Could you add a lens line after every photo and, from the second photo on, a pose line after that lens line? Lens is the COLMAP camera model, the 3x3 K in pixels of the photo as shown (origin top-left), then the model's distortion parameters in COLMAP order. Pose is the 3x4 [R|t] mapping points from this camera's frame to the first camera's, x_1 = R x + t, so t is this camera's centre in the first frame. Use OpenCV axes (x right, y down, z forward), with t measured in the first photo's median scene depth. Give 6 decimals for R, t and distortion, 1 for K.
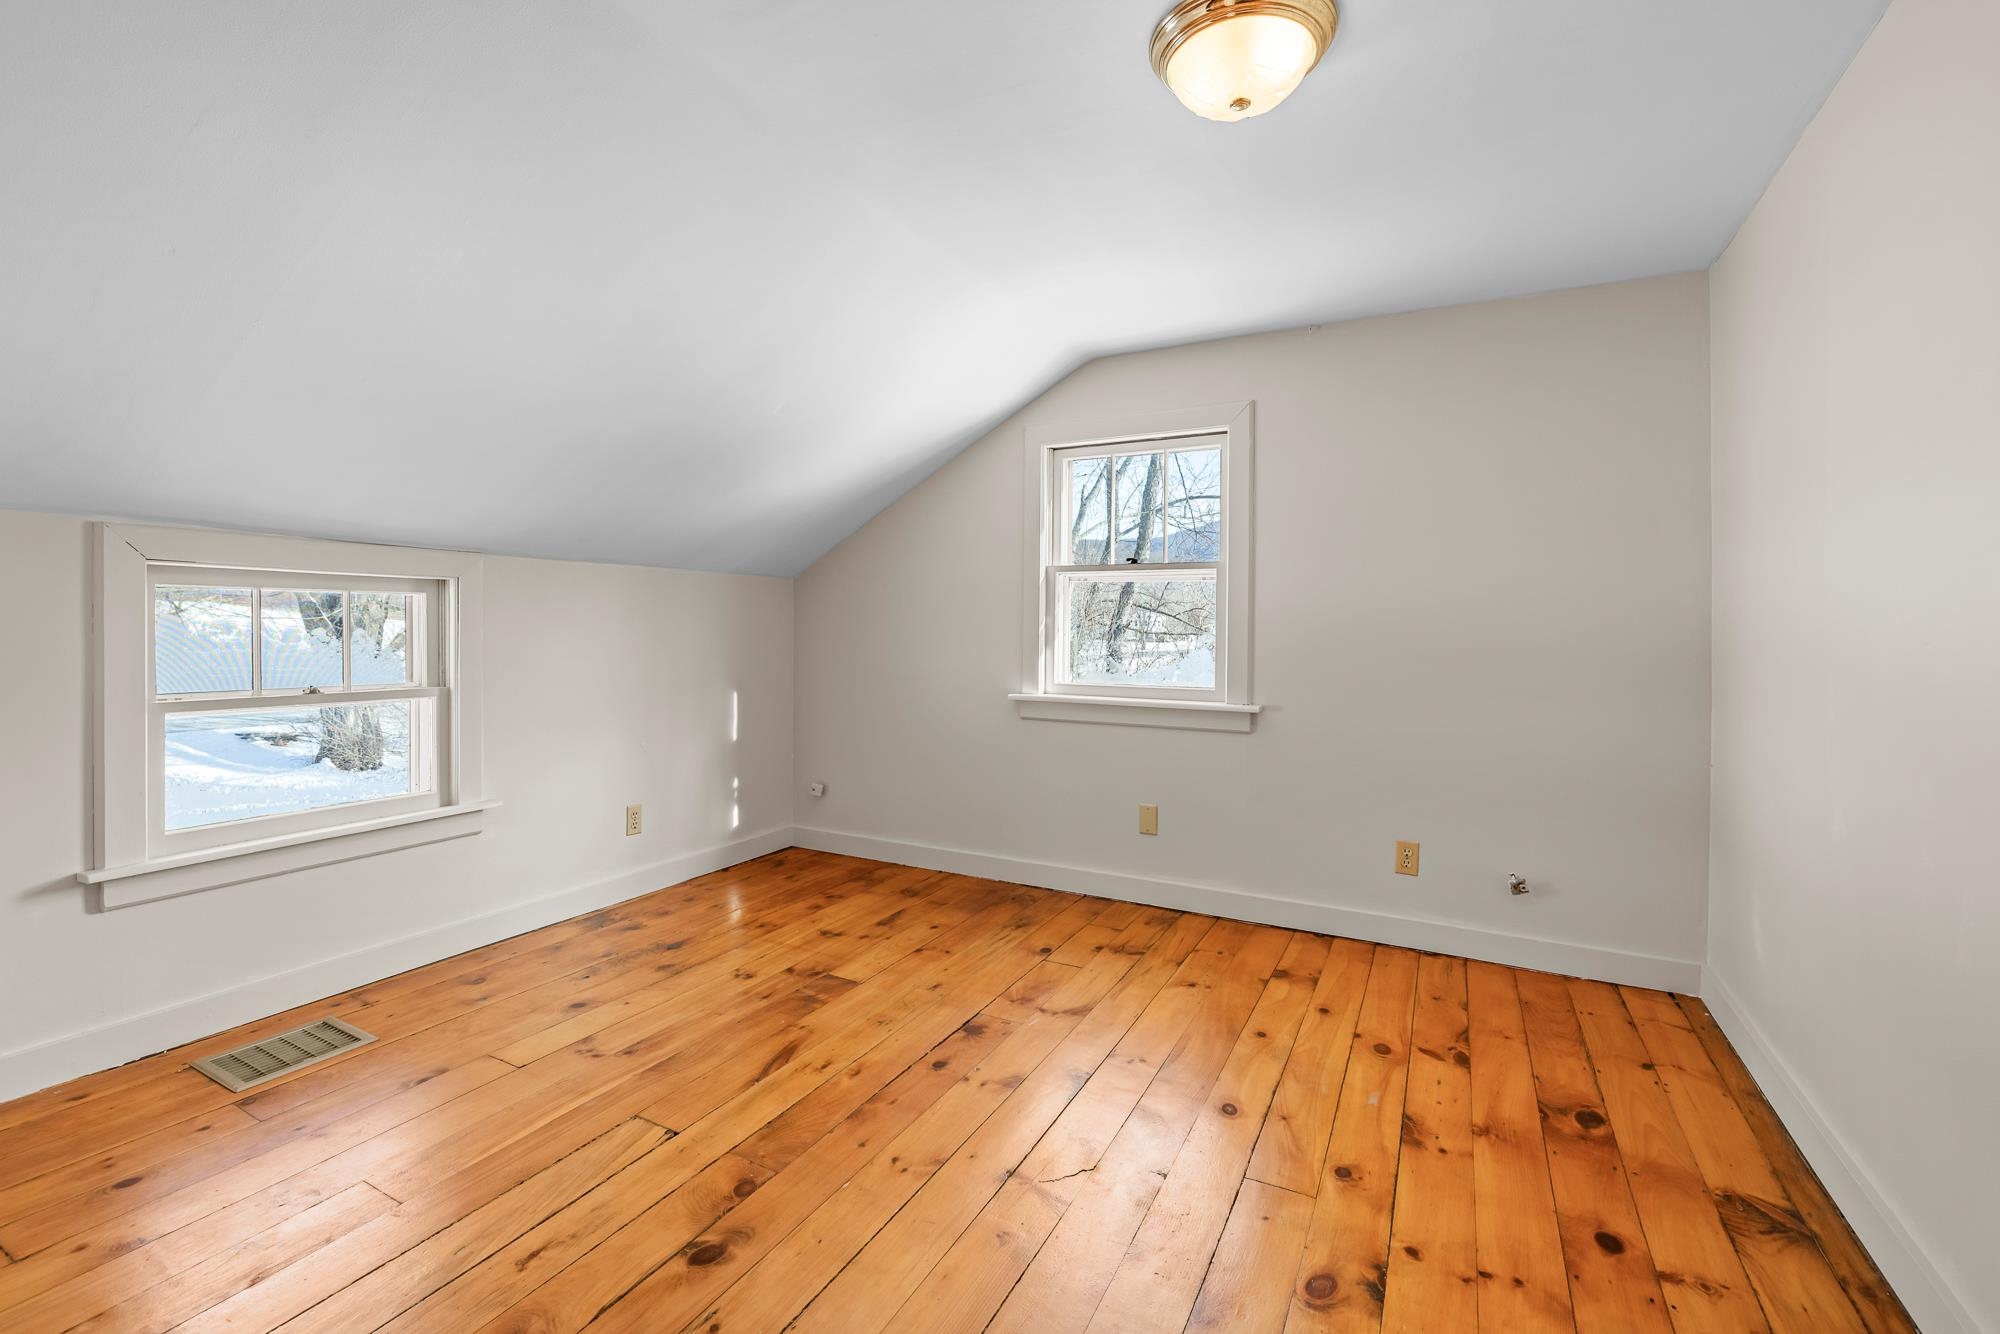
lens RADIAL K [[886.3, 0, 988.9], [0, 886.3, 630.6], [0, 0, 1]] dist [-0.001618, -0.000179]
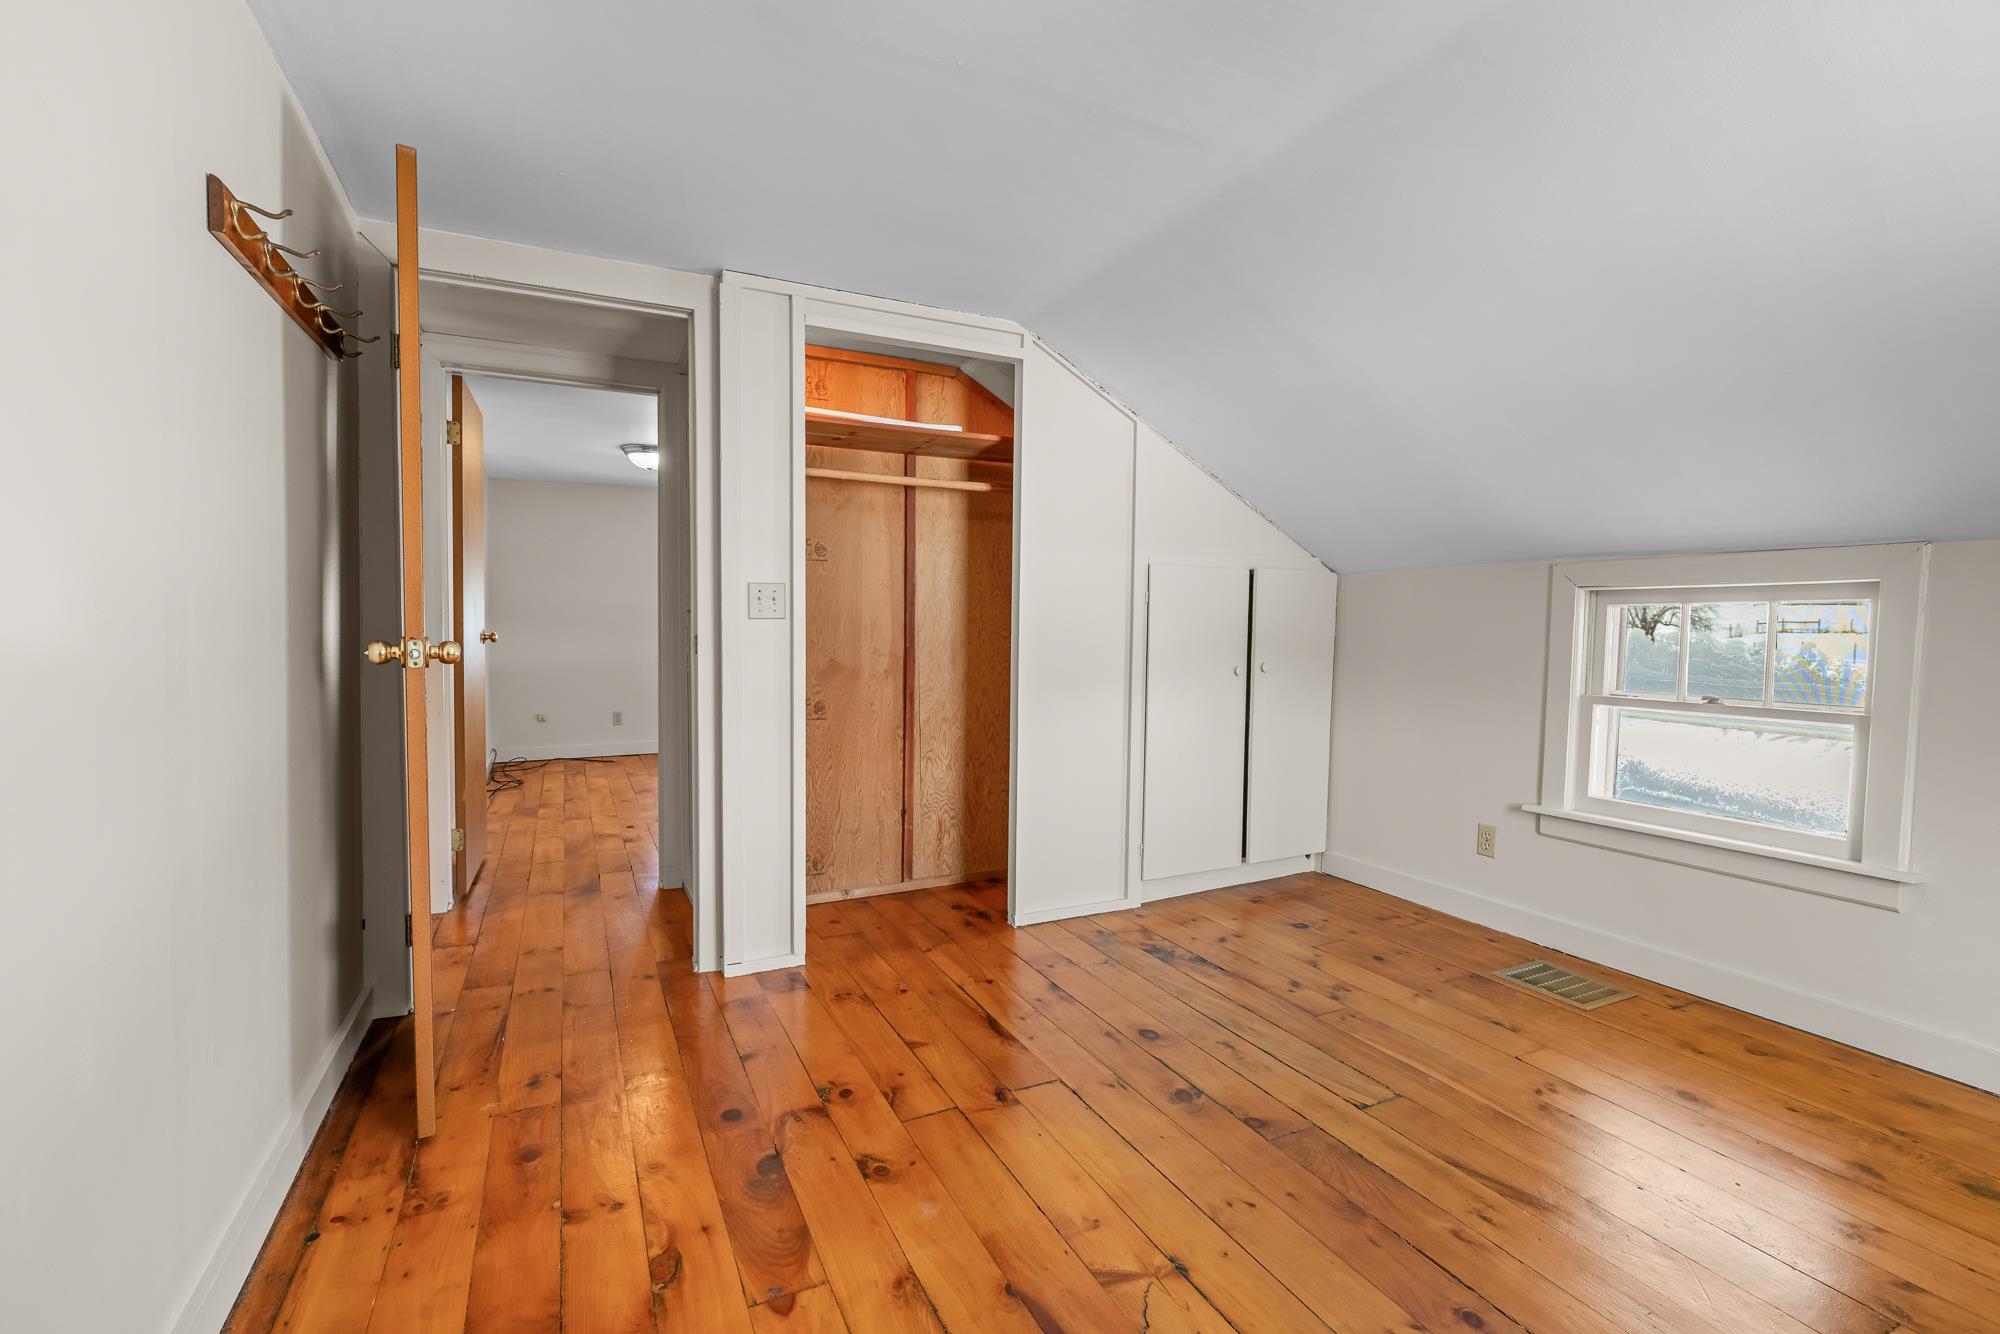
lens RADIAL K [[885.6, 0, 1001.3], [0, 885.6, 662.0], [0, 0, 1]] dist [0.003728, 0.000089]
pose [[-0.584158, 0.024444, -0.811272, 0.675640], [-0.012069, 0.999174, 0.038795, -0.009494], [0.811550, 0.032454, -0.583381, 1.113343]]
